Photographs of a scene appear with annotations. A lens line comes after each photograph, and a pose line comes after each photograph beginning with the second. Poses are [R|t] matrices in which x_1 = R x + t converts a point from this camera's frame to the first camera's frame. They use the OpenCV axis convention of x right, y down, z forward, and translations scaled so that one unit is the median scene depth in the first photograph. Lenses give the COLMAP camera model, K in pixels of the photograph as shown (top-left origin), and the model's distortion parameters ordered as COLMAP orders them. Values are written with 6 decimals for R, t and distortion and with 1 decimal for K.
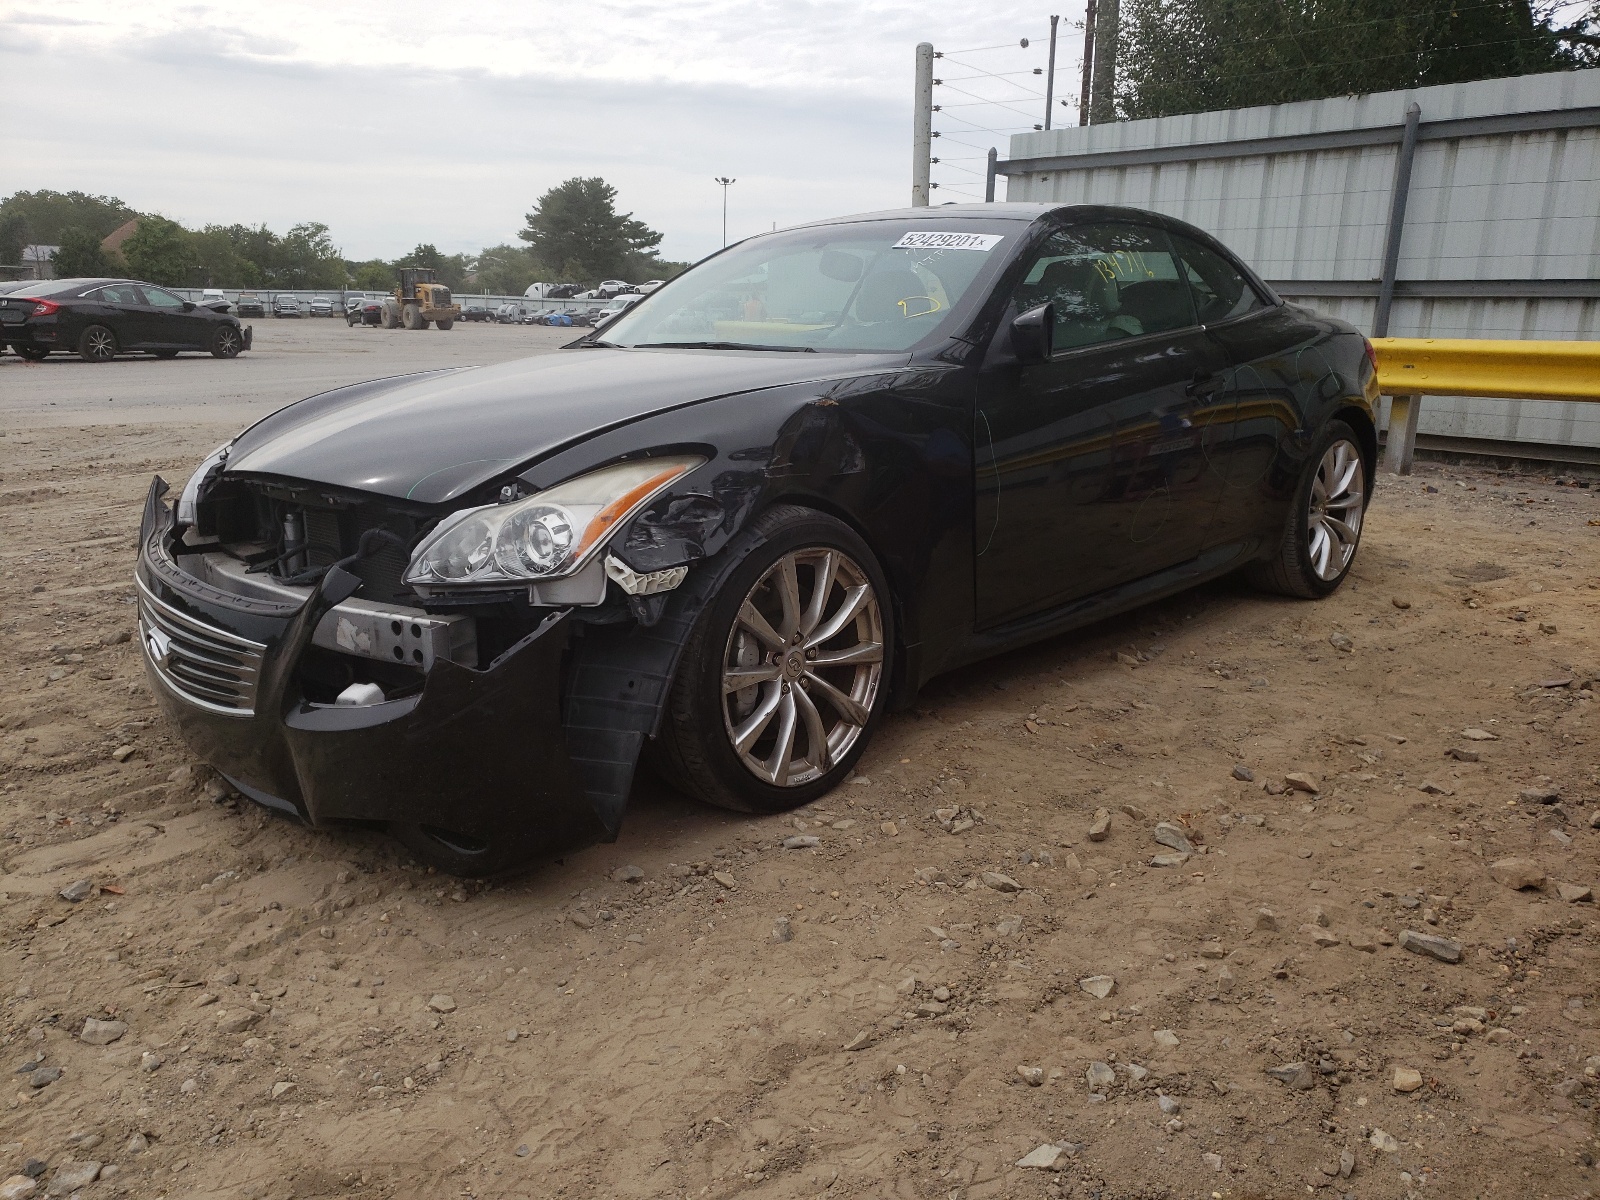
lens RADIAL K [[1210.1, 0, 753.8], [0, 1210.1, 600.0], [0, 0, 1]] dist [0.000520, 0.001947]
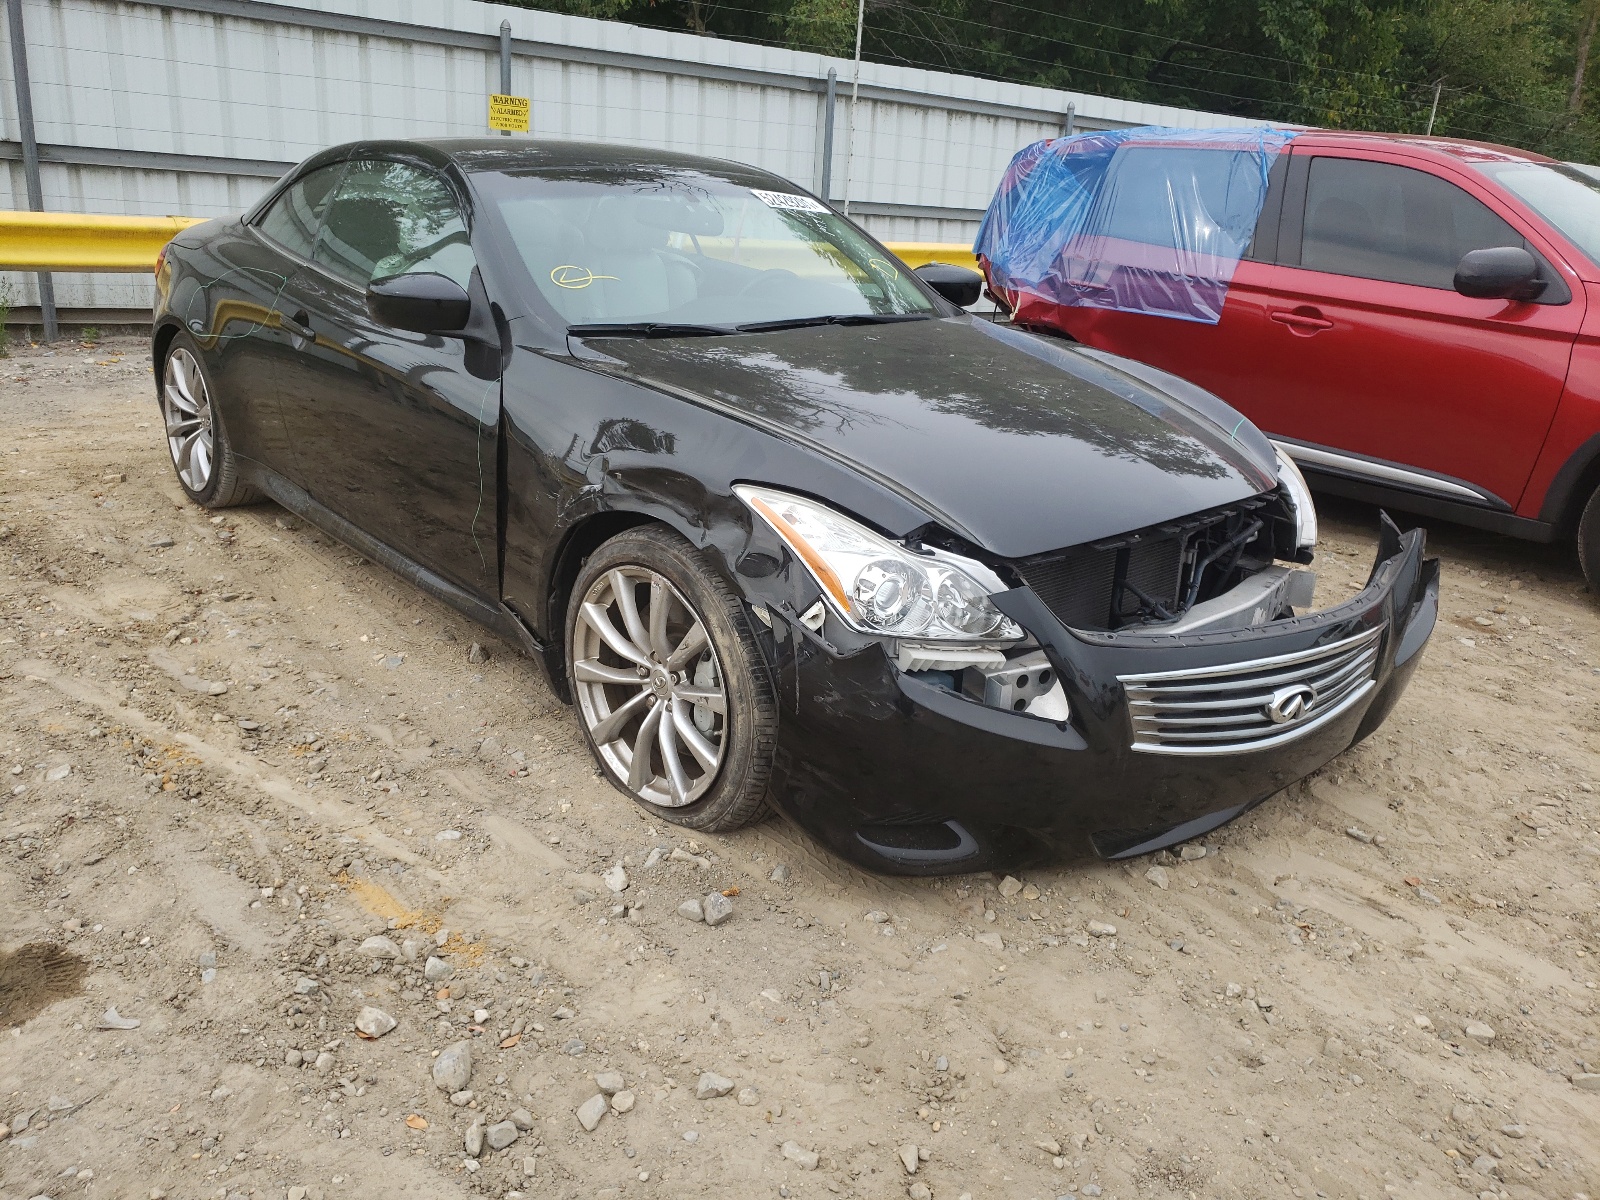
lens RADIAL K [[1210.1, 0, 753.8], [0, 1210.1, 600.0], [0, 0, 1]] dist [0.000520, 0.001947]
pose [[0.208543, -0.287421, 0.934825, -0.821143], [0.178261, 0.951001, 0.252628, -0.168447], [-0.961630, 0.113959, 0.249561, 0.701180]]
